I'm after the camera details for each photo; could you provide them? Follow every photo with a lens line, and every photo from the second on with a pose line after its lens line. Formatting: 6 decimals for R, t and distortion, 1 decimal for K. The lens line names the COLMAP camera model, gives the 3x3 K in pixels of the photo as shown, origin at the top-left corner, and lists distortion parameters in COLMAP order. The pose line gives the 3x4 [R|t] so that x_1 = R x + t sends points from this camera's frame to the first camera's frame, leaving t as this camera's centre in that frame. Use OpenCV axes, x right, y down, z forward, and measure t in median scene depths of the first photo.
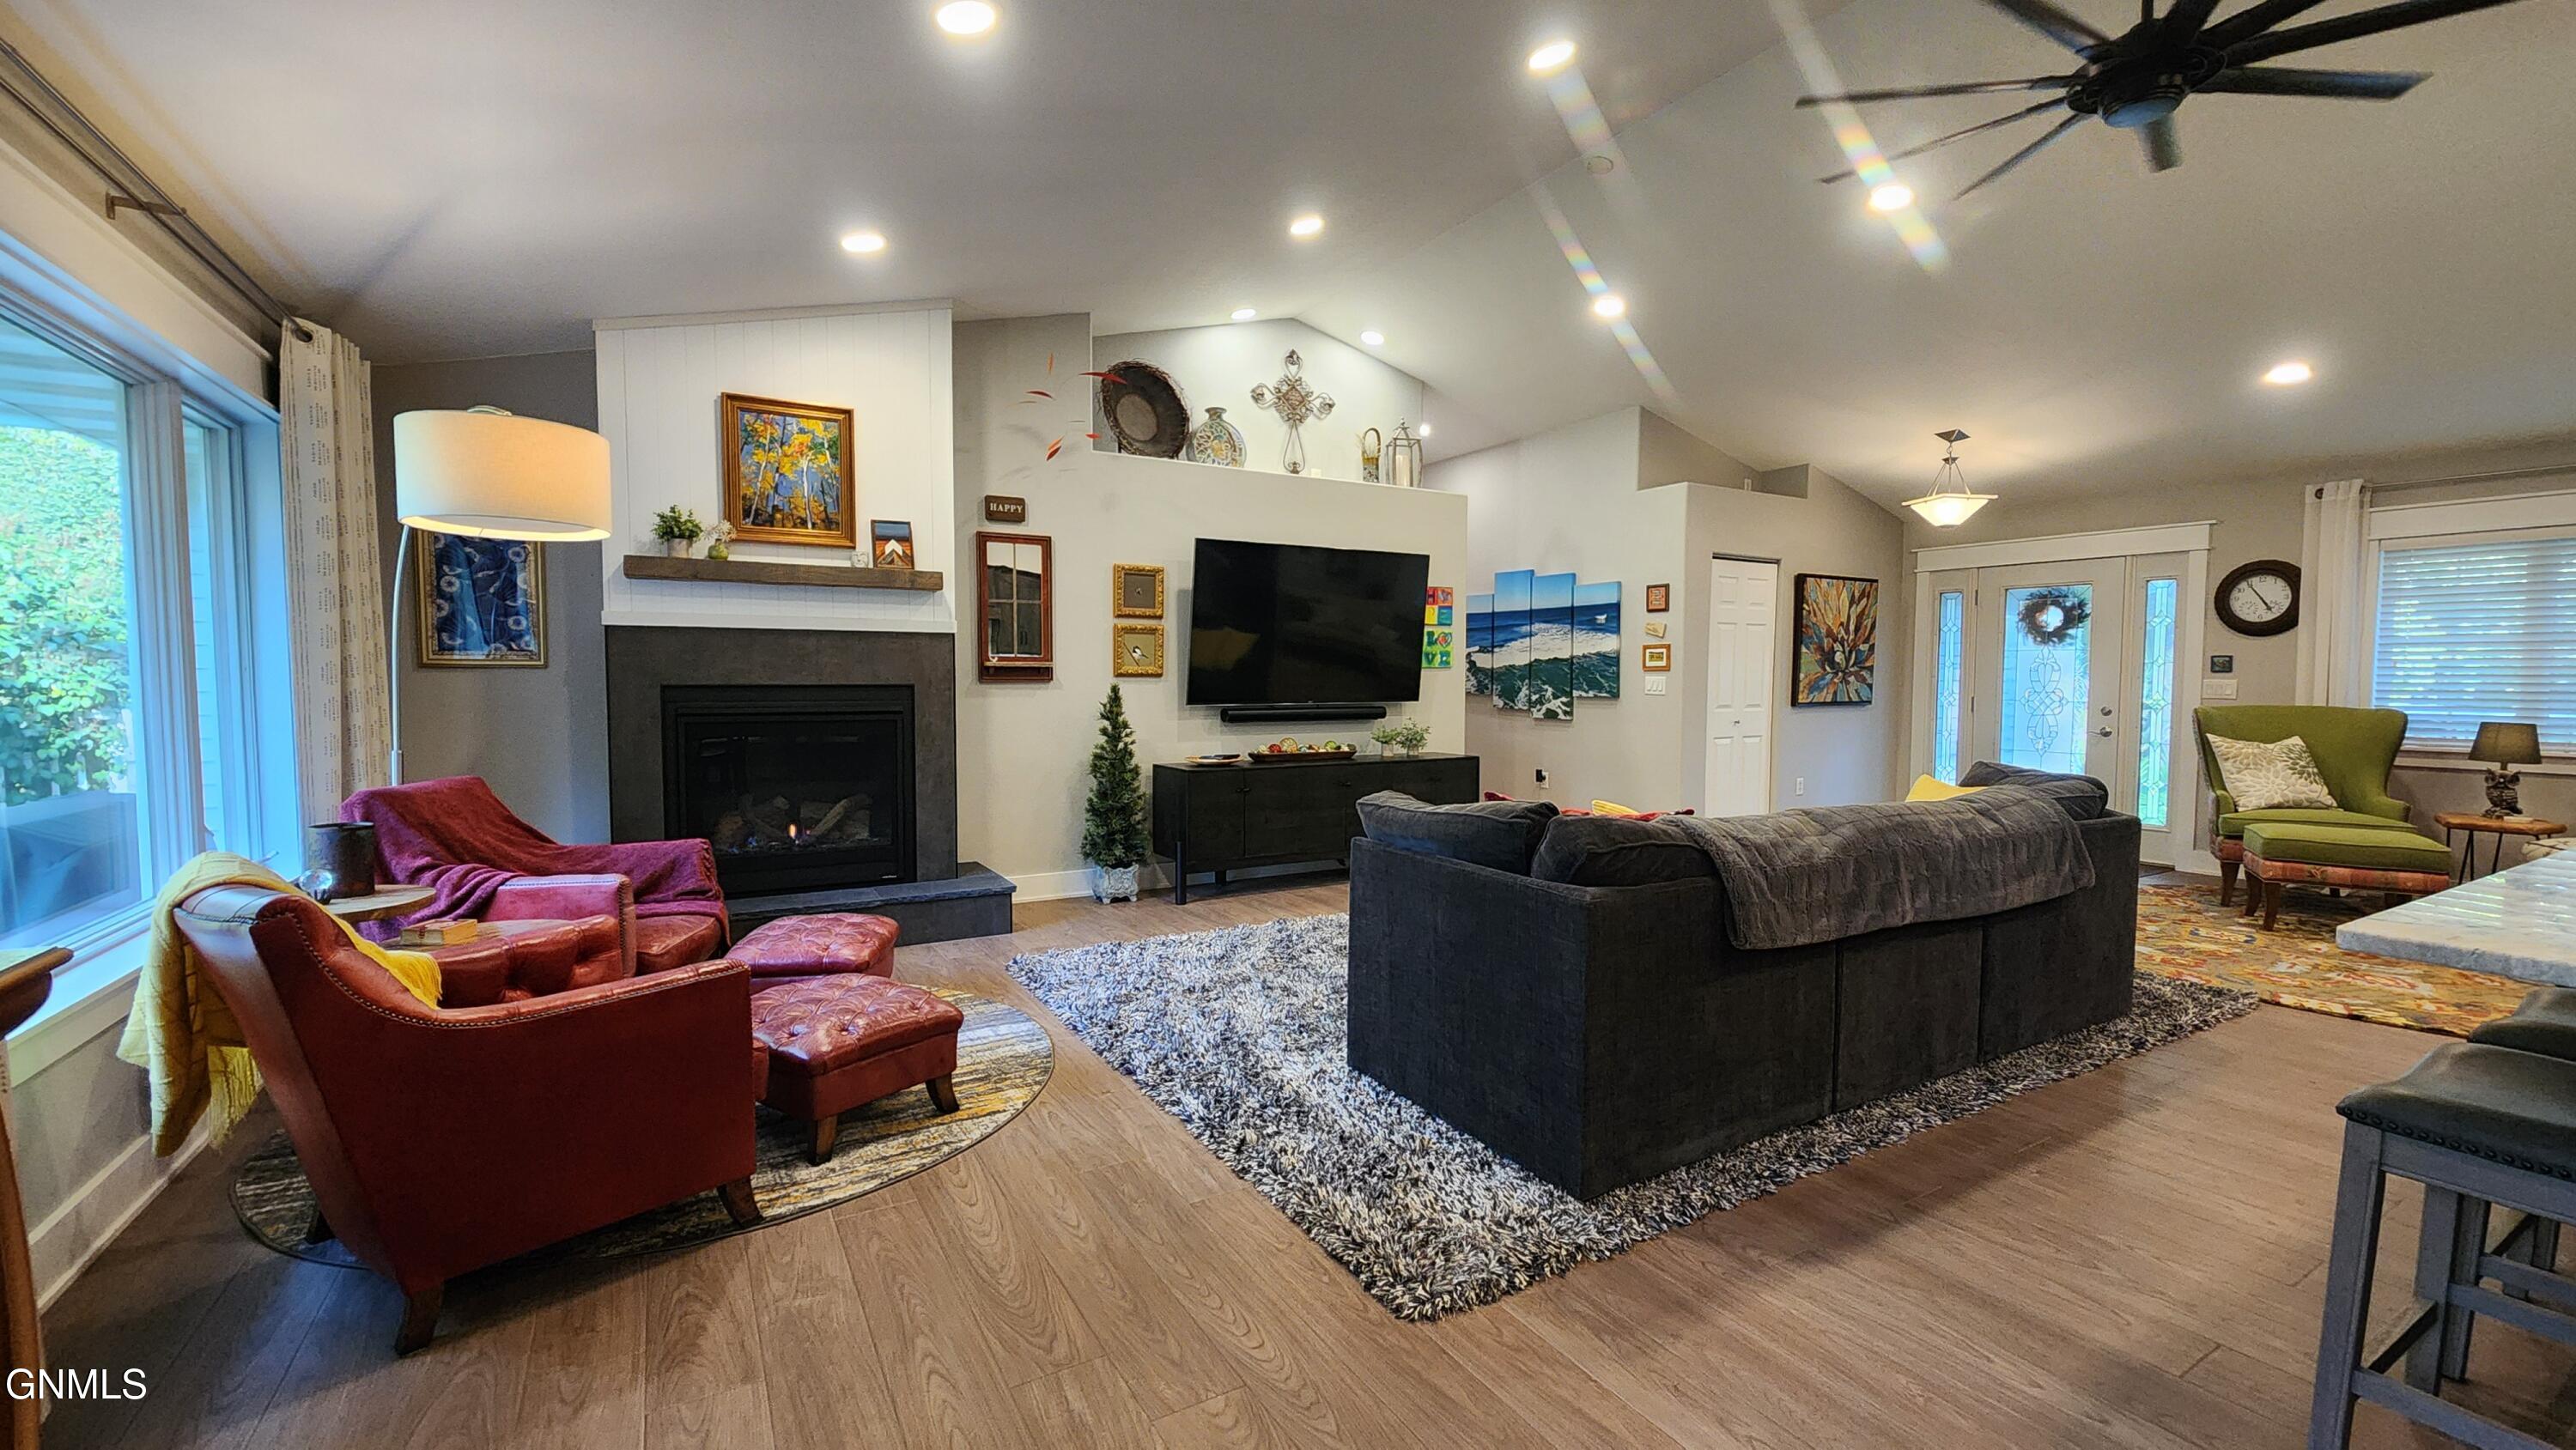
lens RADIAL K [[1048.0, 0, 1284.5], [0, 1048.0, 731.7], [0, 0, 1]] dist [-0.001067, -0.000196]
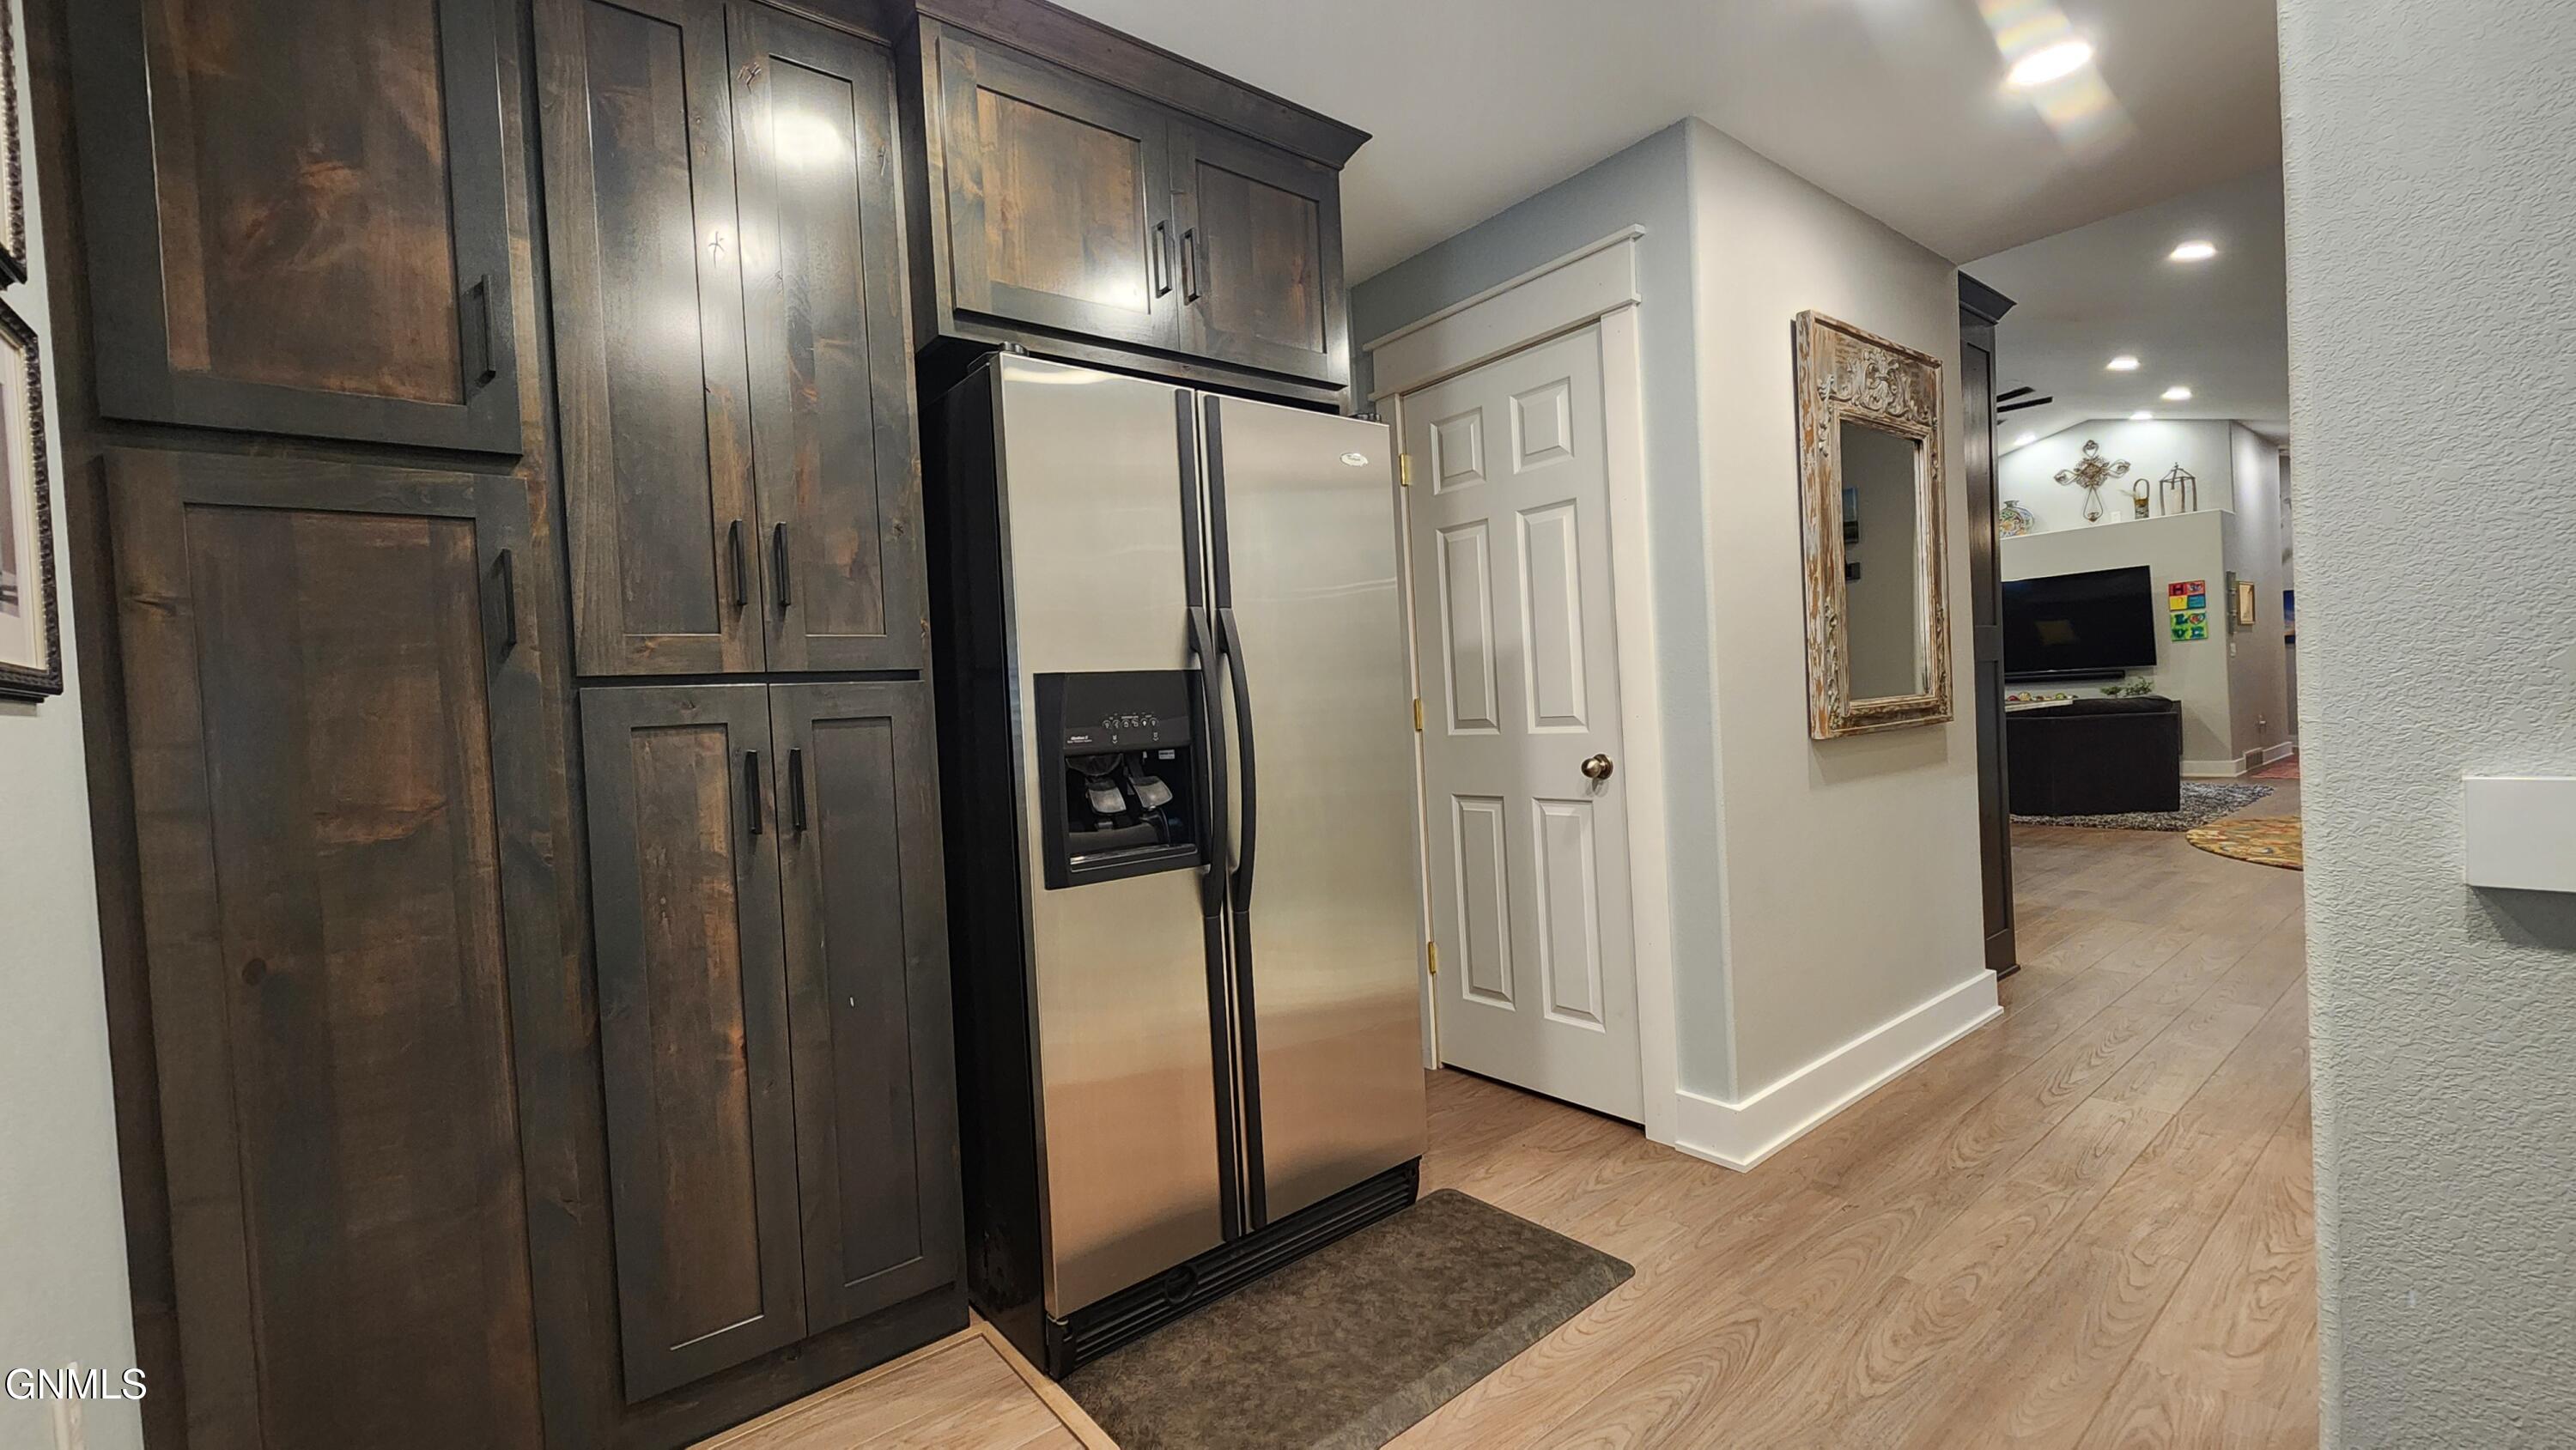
lens RADIAL K [[1048.0, 0, 1286.8], [0, 1048.0, 728.7], [0, 0, 1]] dist [-0.001067, -0.000196]
pose [[0.143509, 0.005408, -0.989634, 1.354787], [0.002066, 0.999981, 0.005764, 0.046114], [0.989647, -0.002872, 0.143496, -0.382201]]
